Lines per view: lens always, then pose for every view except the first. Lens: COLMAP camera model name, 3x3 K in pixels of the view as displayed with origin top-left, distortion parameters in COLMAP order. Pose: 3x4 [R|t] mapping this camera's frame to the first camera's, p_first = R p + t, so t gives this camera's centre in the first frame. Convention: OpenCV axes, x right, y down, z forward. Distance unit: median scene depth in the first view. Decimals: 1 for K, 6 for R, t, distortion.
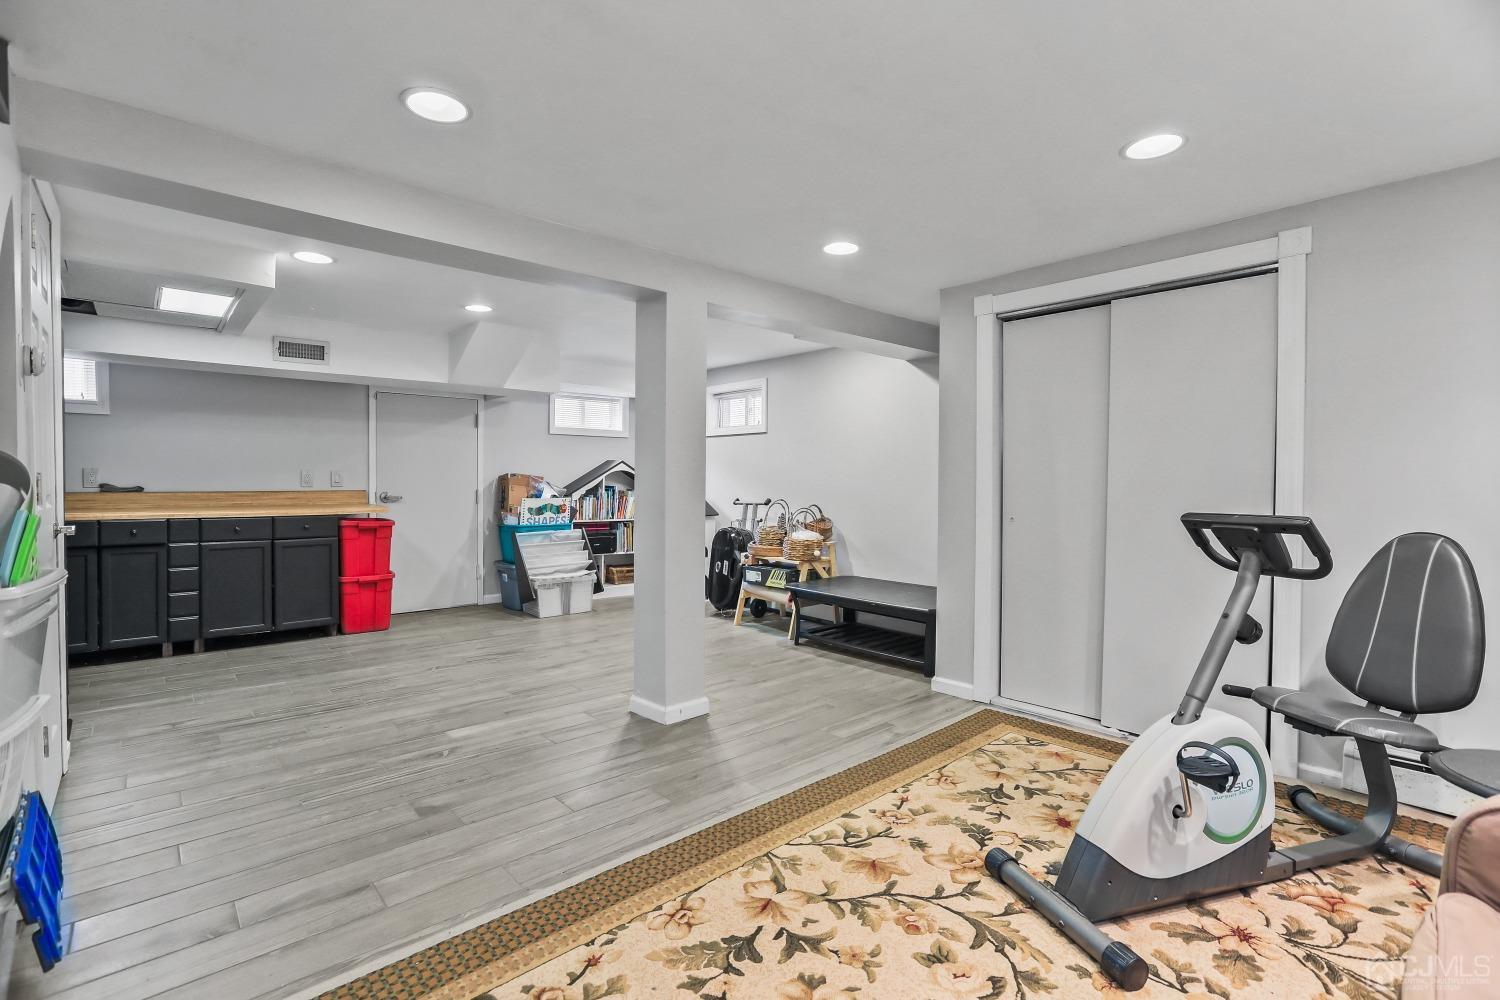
lens RADIAL K [[685.7, 0, 745.2], [0, 685.7, 493.8], [0, 0, 1]] dist [-0.018113, 0.010551]
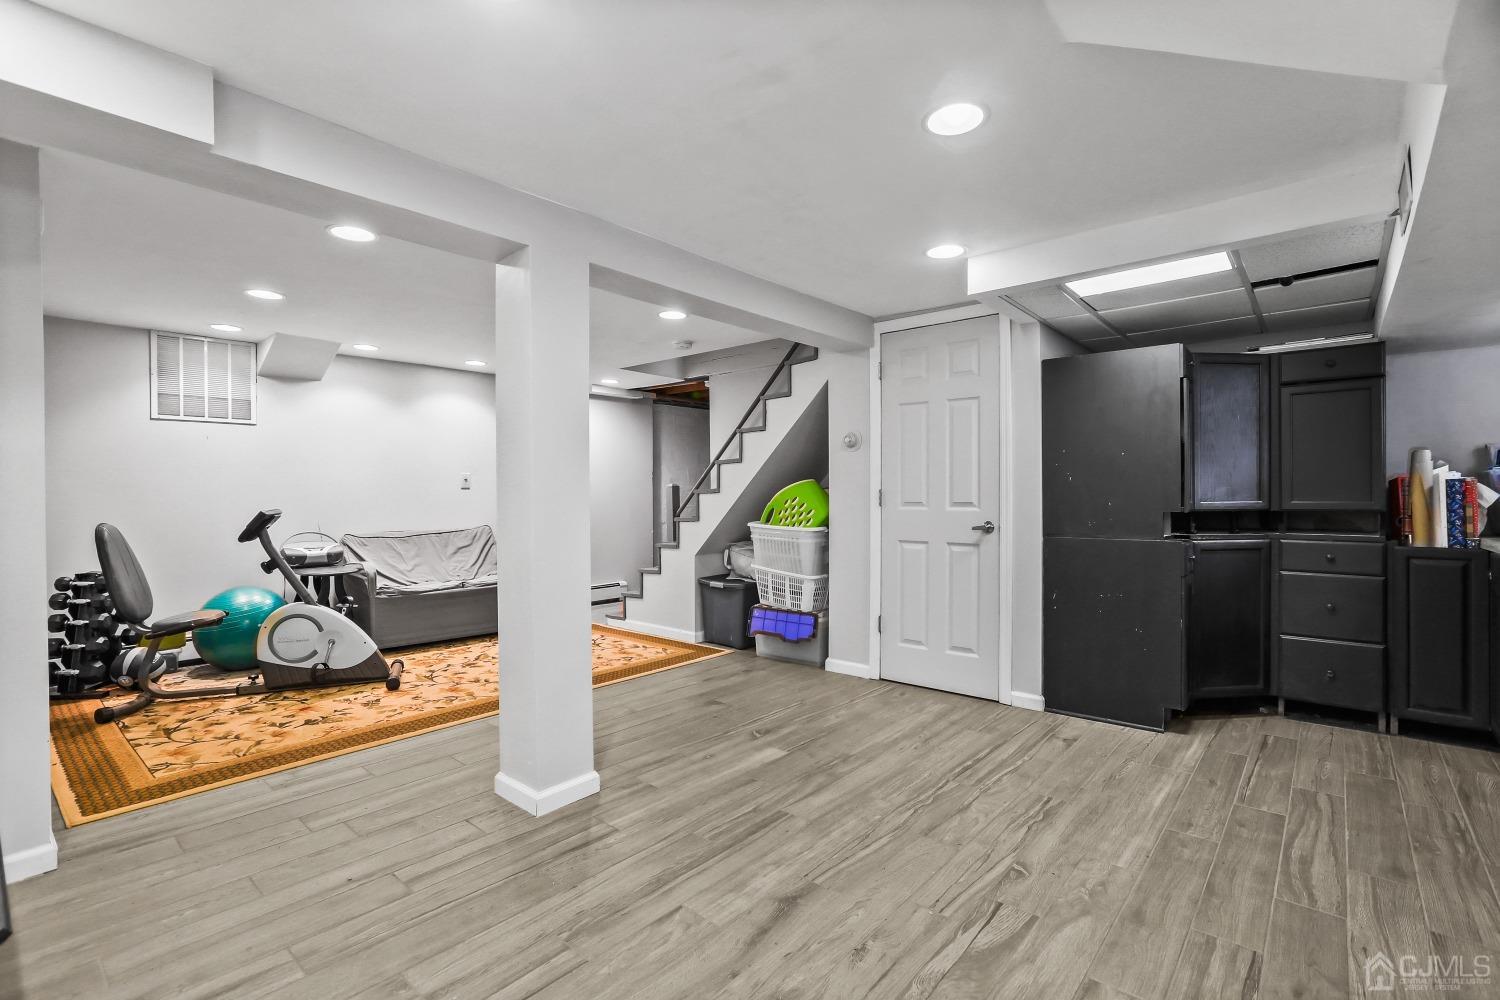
lens RADIAL K [[685.7, 0, 755.0], [0, 685.7, 497.5], [0, 0, 1]] dist [-0.018113, 0.010551]
pose [[-0.991678, 0.001765, -0.128732, -0.295235], [-0.001364, 0.999706, 0.024216, -0.040279], [0.128737, 0.024191, -0.991384, 2.143732]]
